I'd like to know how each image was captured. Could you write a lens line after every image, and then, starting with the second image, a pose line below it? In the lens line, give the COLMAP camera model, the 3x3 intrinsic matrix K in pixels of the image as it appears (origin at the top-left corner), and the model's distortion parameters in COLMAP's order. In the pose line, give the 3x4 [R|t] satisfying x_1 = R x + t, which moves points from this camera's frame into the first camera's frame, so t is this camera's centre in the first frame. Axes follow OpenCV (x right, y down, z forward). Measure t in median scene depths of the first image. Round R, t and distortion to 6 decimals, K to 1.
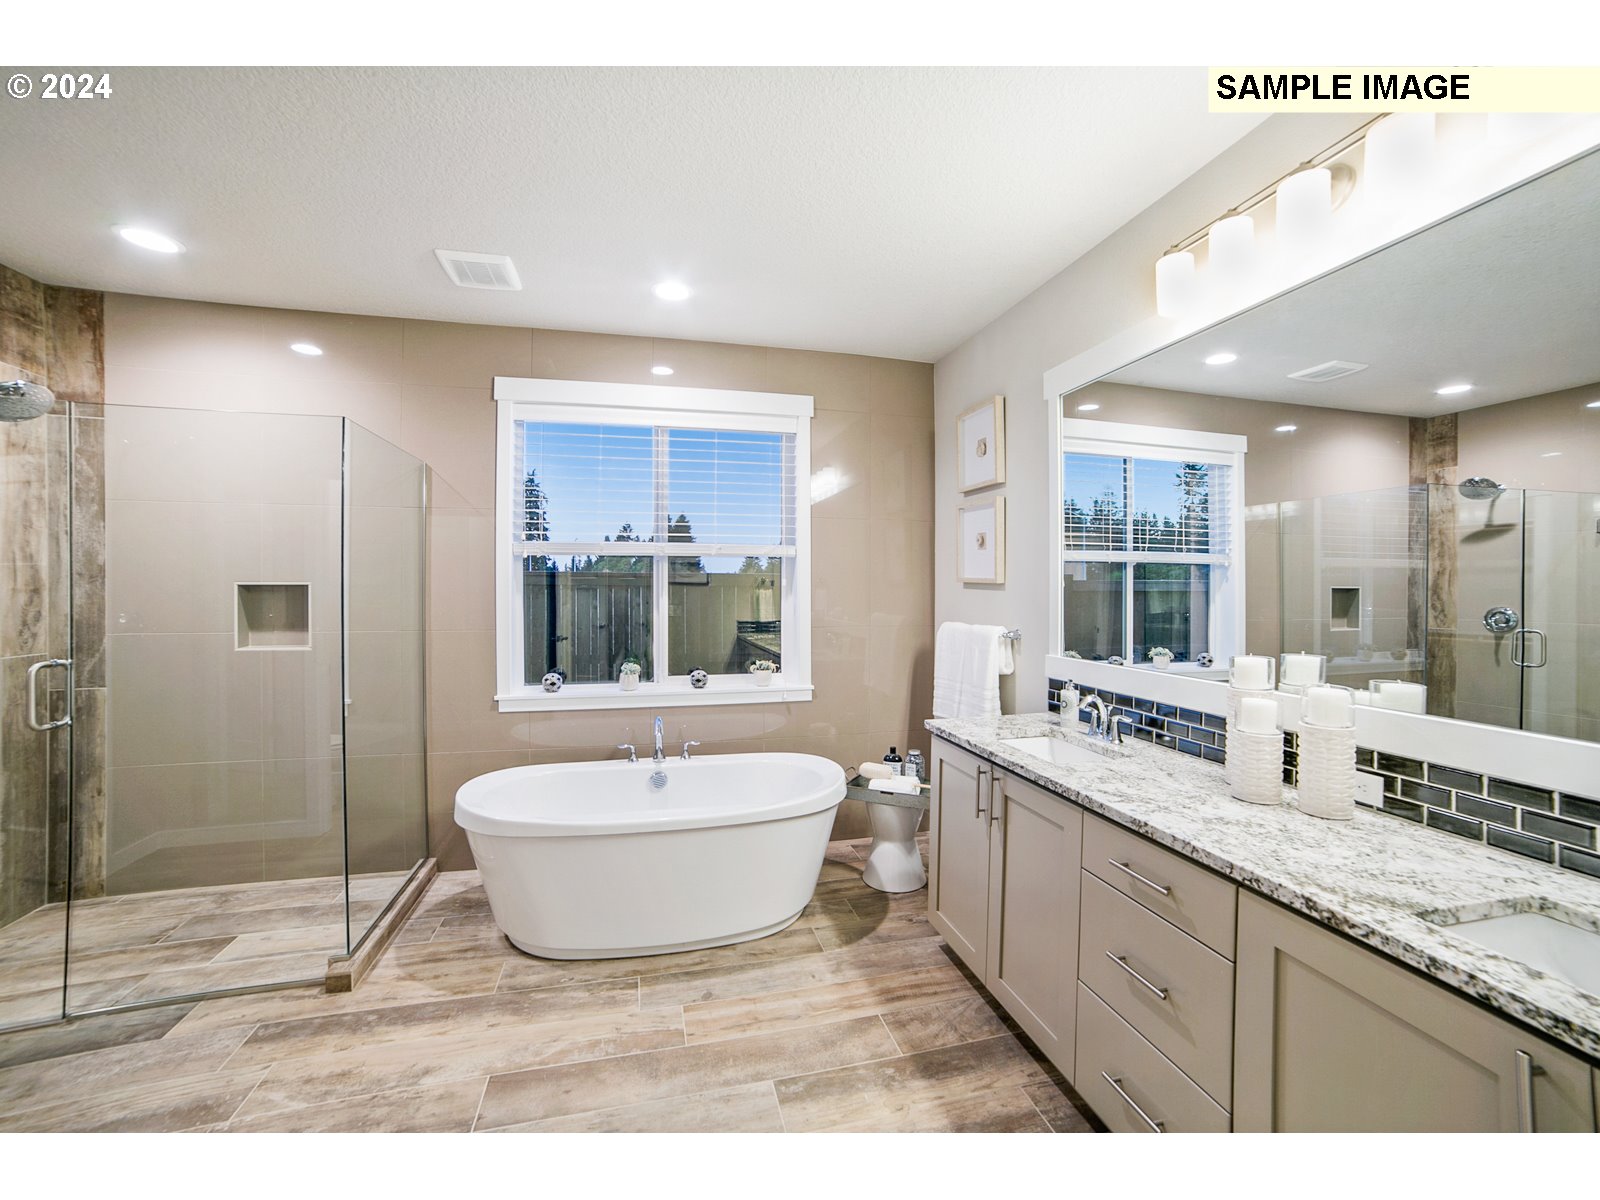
lens RADIAL K [[664.3, 0, 808.5], [0, 664.3, 600.7], [0, 0, 1]] dist [-0.040250, 0.005479]
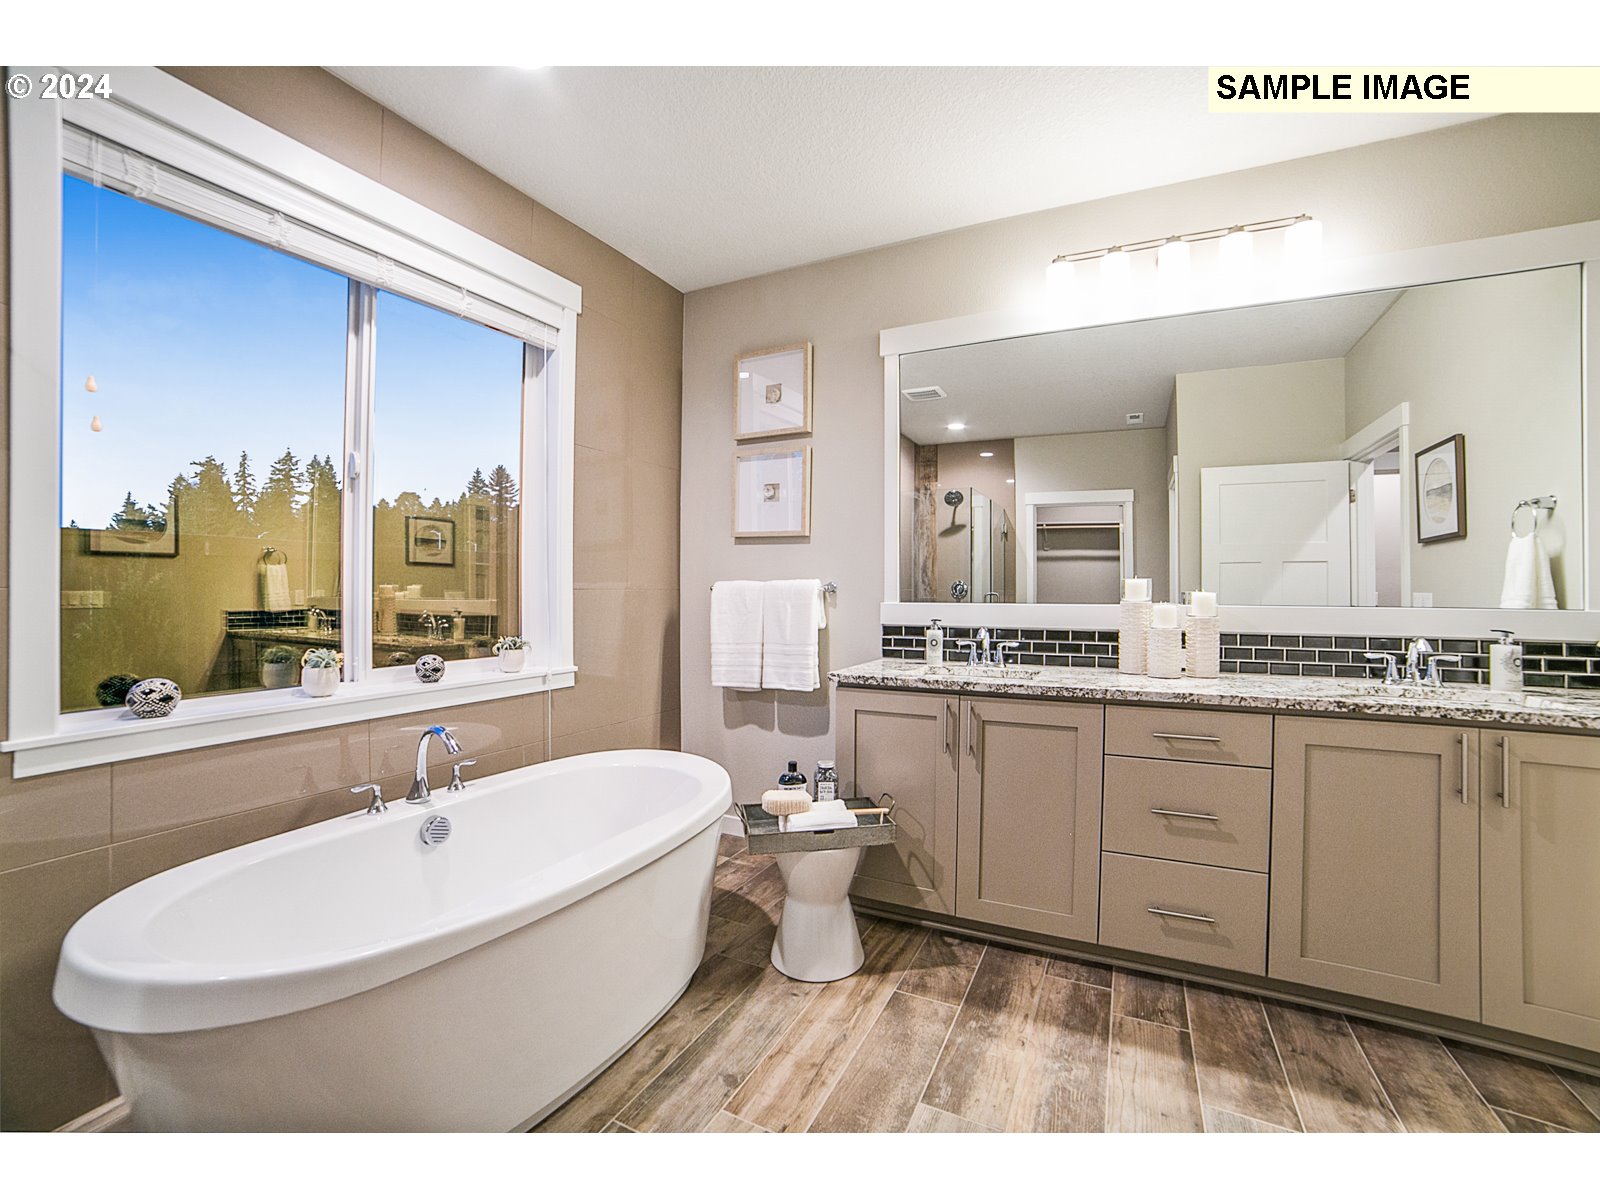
lens RADIAL K [[663.7, 0, 849.2], [0, 663.7, 585.9], [0, 0, 1]] dist [-0.073597, 0.000912]
pose [[0.638932, -0.001939, 0.769261, -0.503486], [0.018601, 0.999743, -0.012930, 0.073028], [-0.769039, 0.022570, 0.638804, 0.388866]]
